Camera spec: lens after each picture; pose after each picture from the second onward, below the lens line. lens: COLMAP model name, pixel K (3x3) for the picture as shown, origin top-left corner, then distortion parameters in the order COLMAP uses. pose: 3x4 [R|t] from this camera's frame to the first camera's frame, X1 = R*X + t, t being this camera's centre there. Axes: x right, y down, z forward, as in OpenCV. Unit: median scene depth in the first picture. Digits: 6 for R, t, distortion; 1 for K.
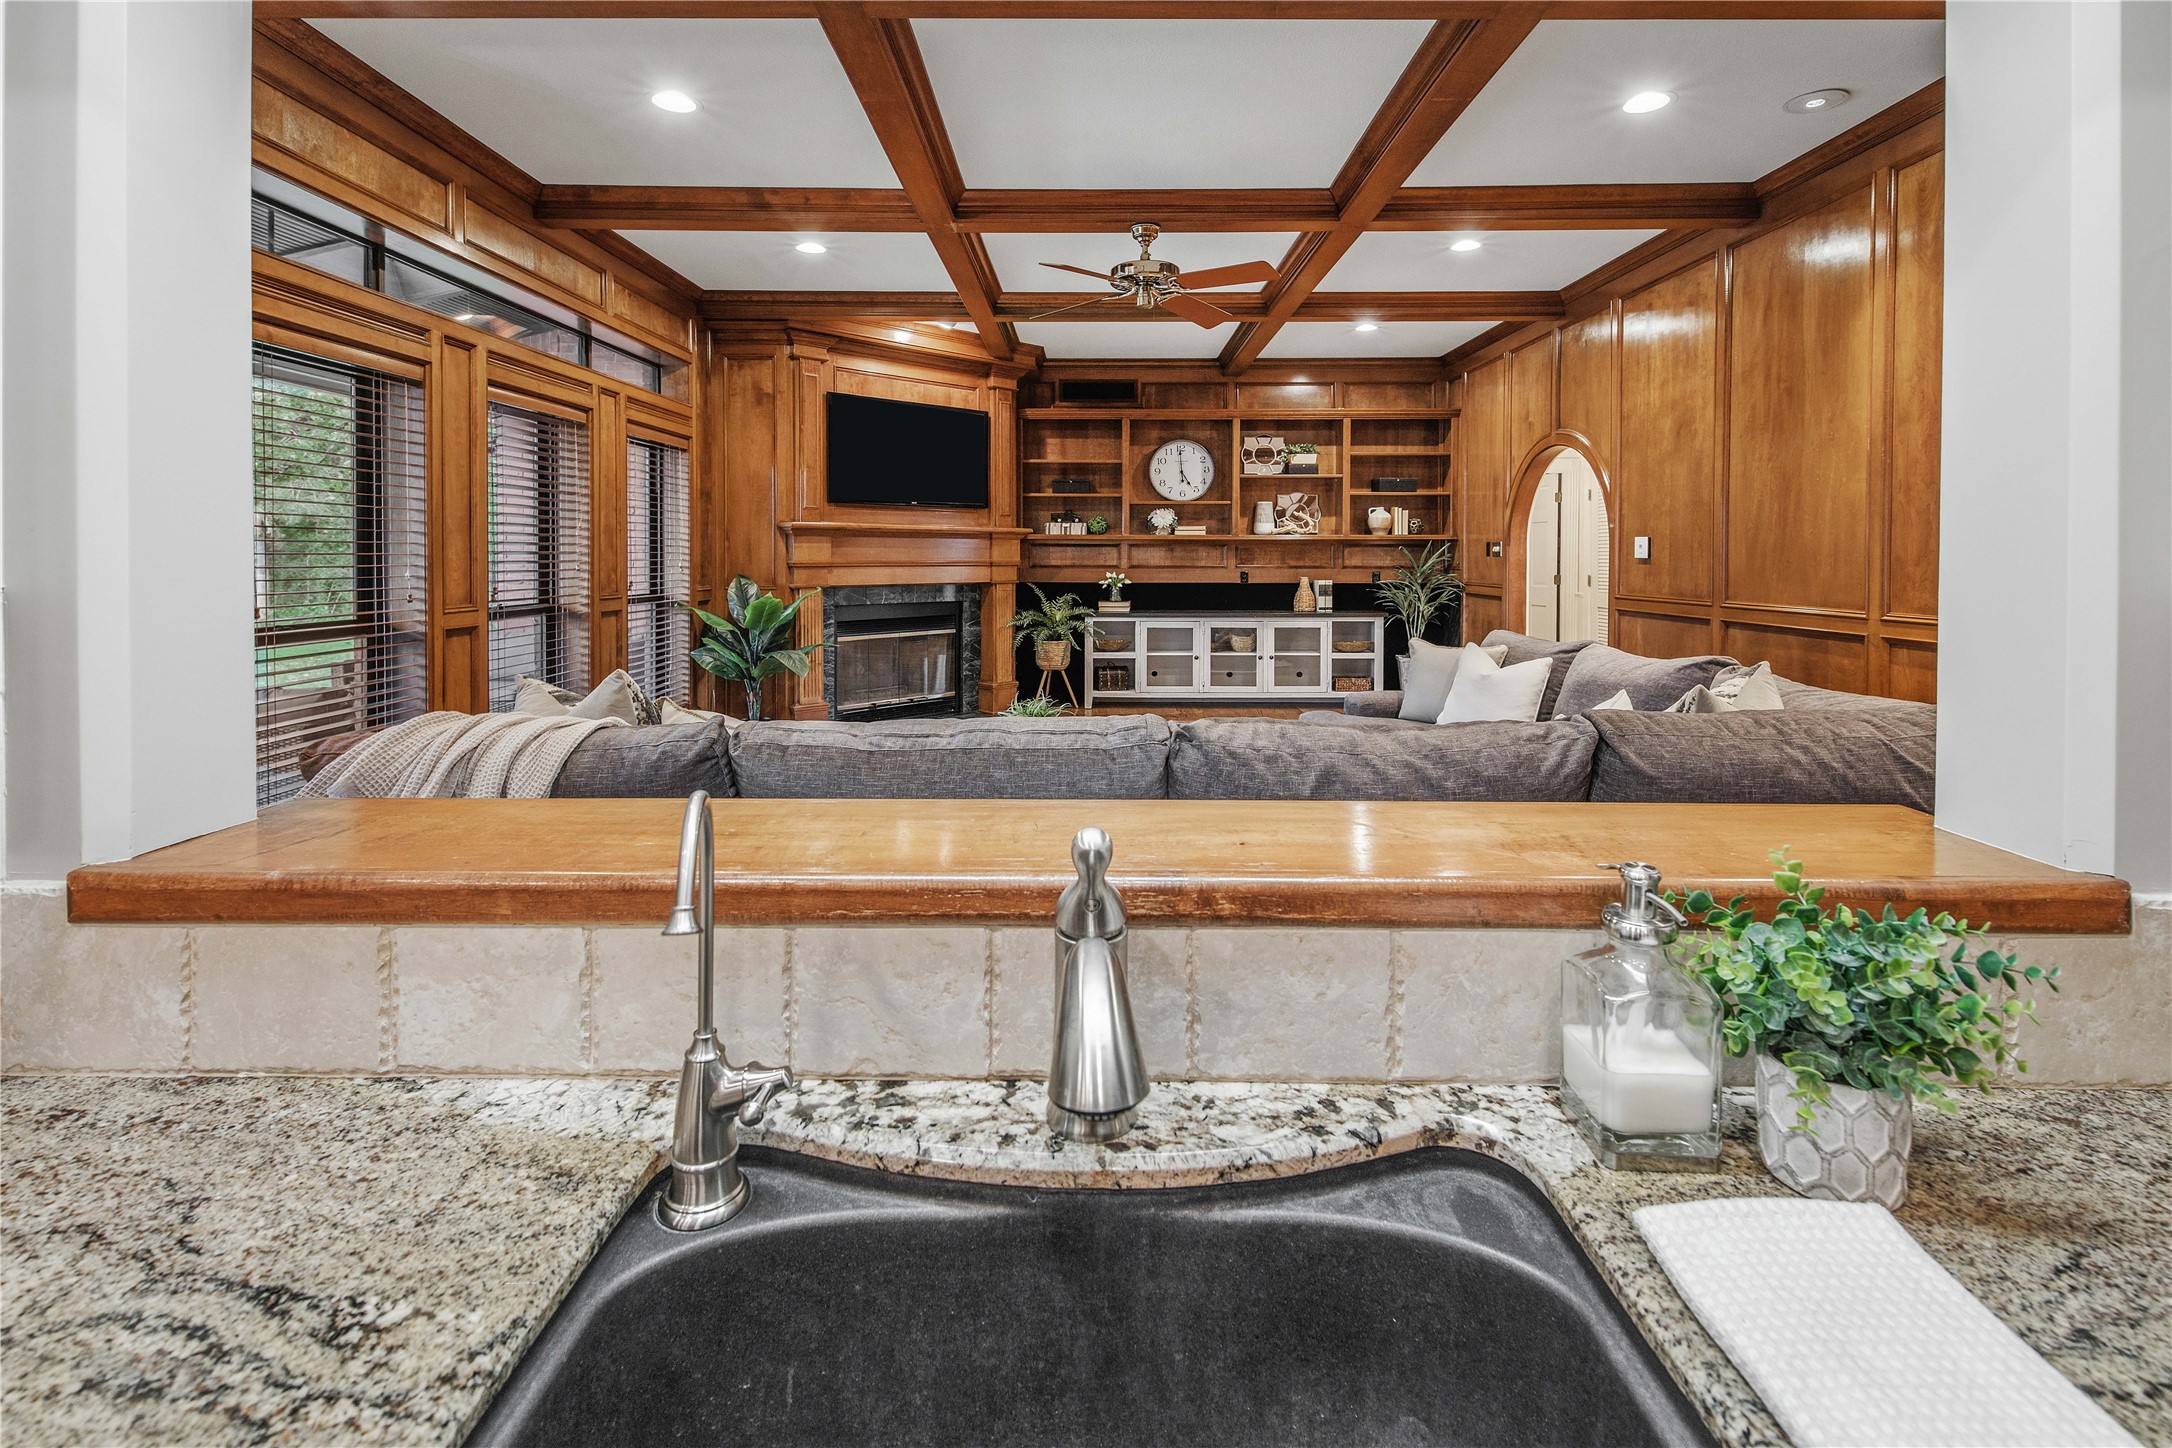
lens RADIAL K [[967.6, 0, 1093.3], [0, 967.6, 545.0], [0, 0, 1]] dist [0.001271, -0.000176]
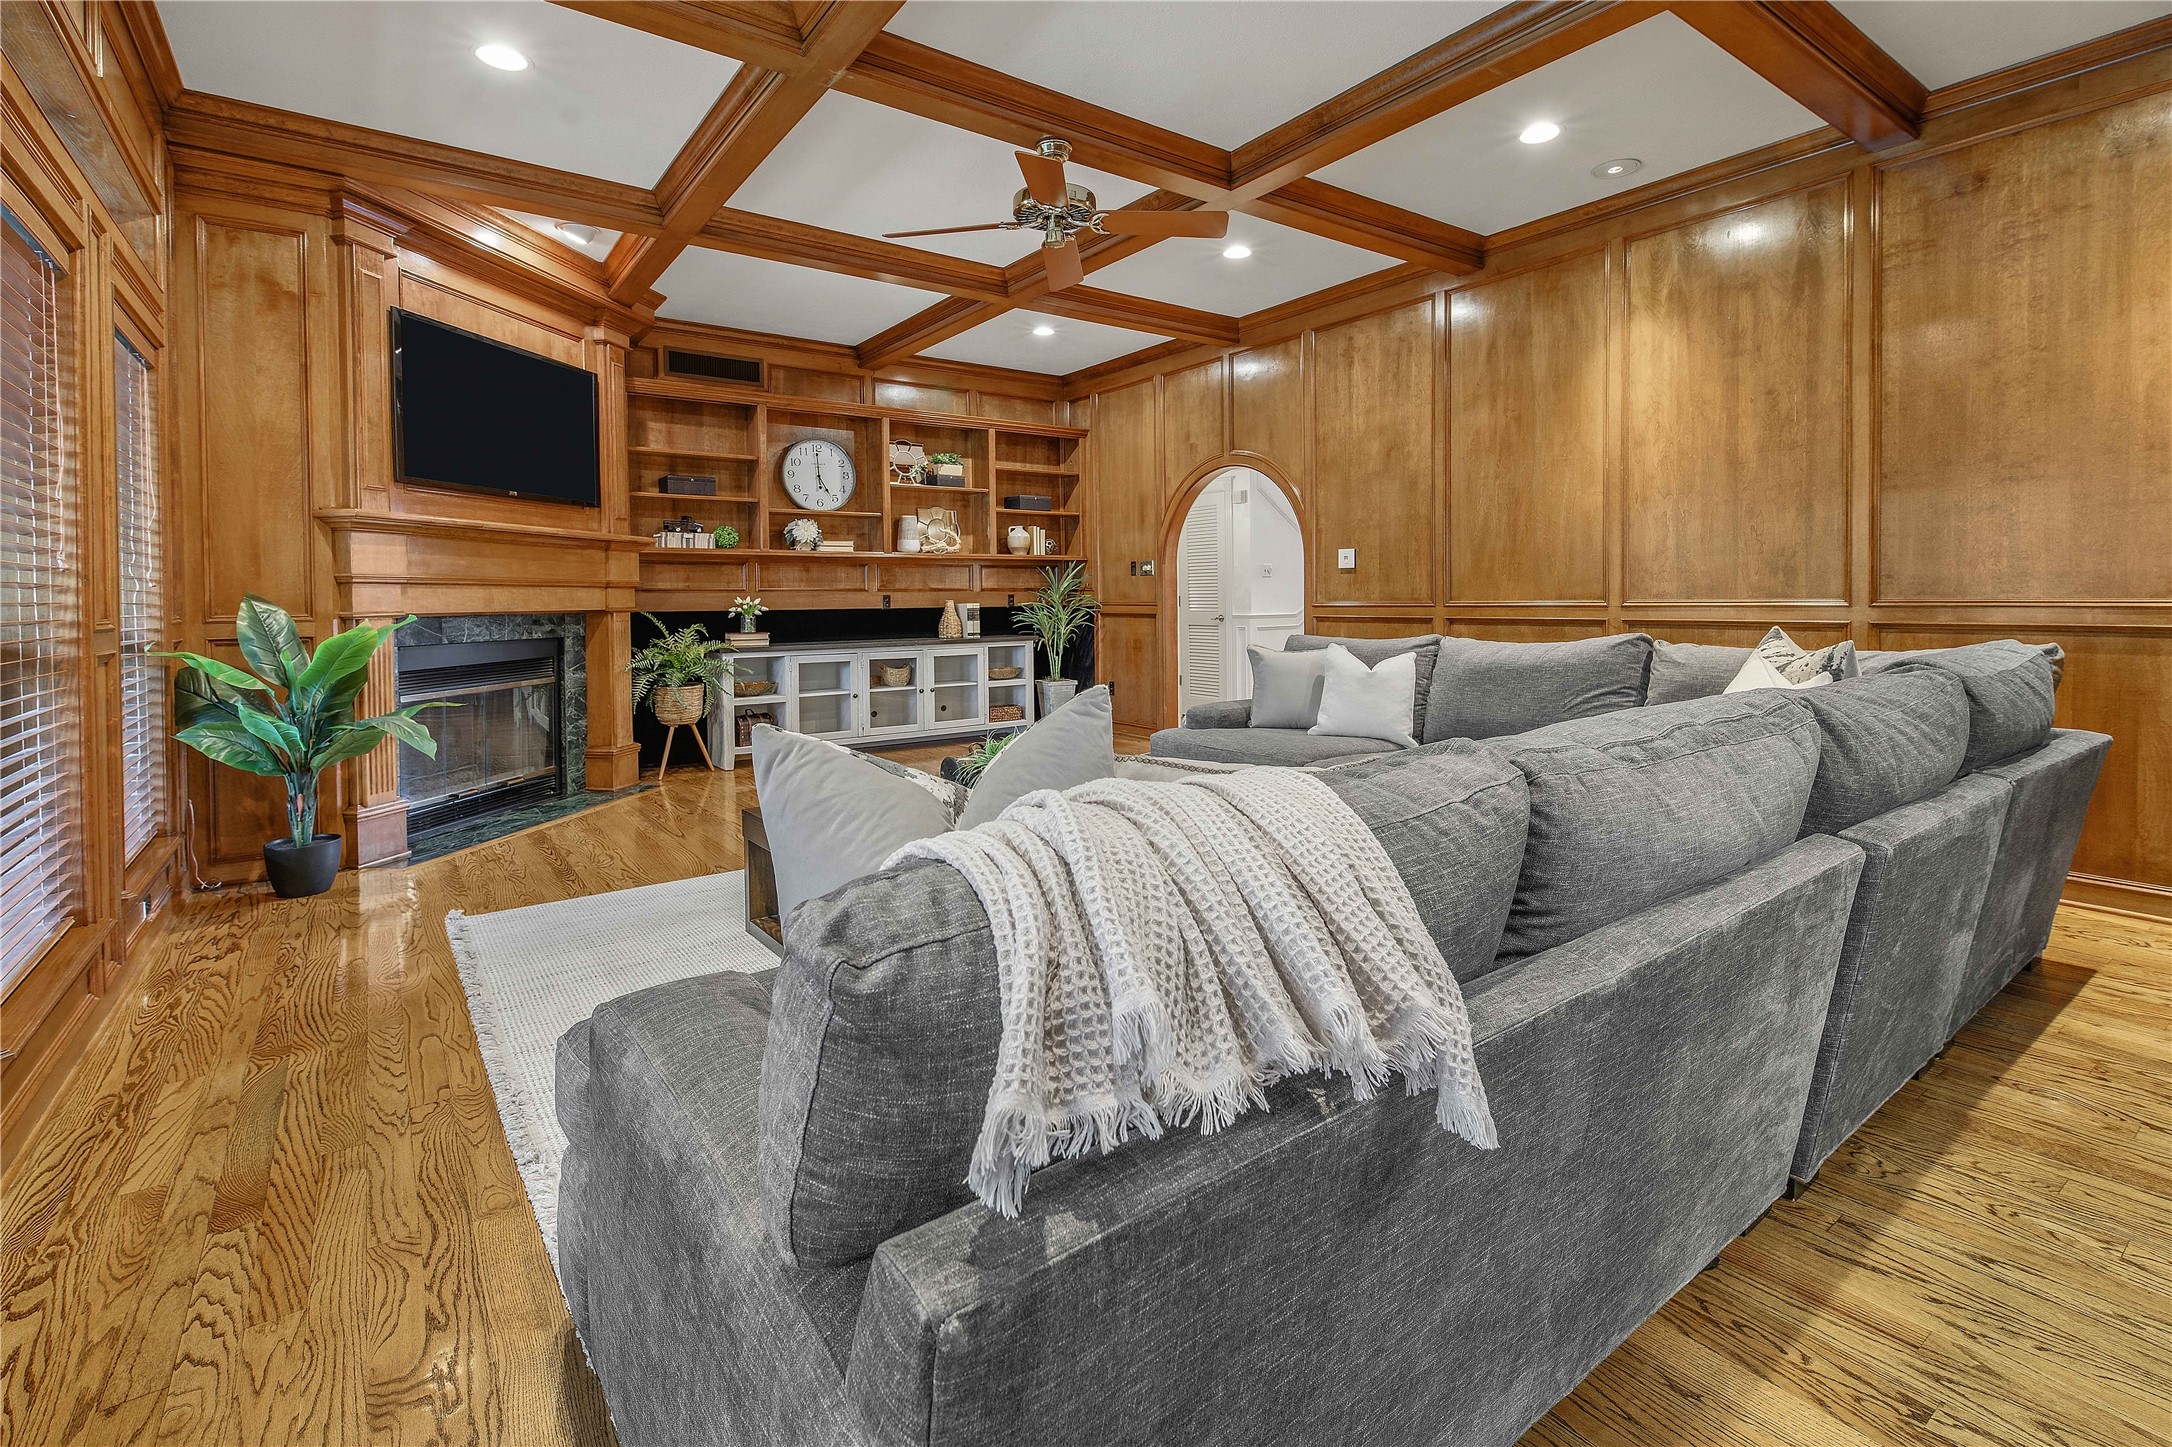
lens RADIAL K [[995.4, 0, 1083.3], [0, 995.4, 597.6], [0, 0, 1]] dist [0.002070, -0.013300]
pose [[0.818256, -0.012851, 0.574711, -0.227464], [0.007959, 0.999908, 0.011028, 0.022403], [-0.574799, -0.004450, 0.818282, 0.173137]]
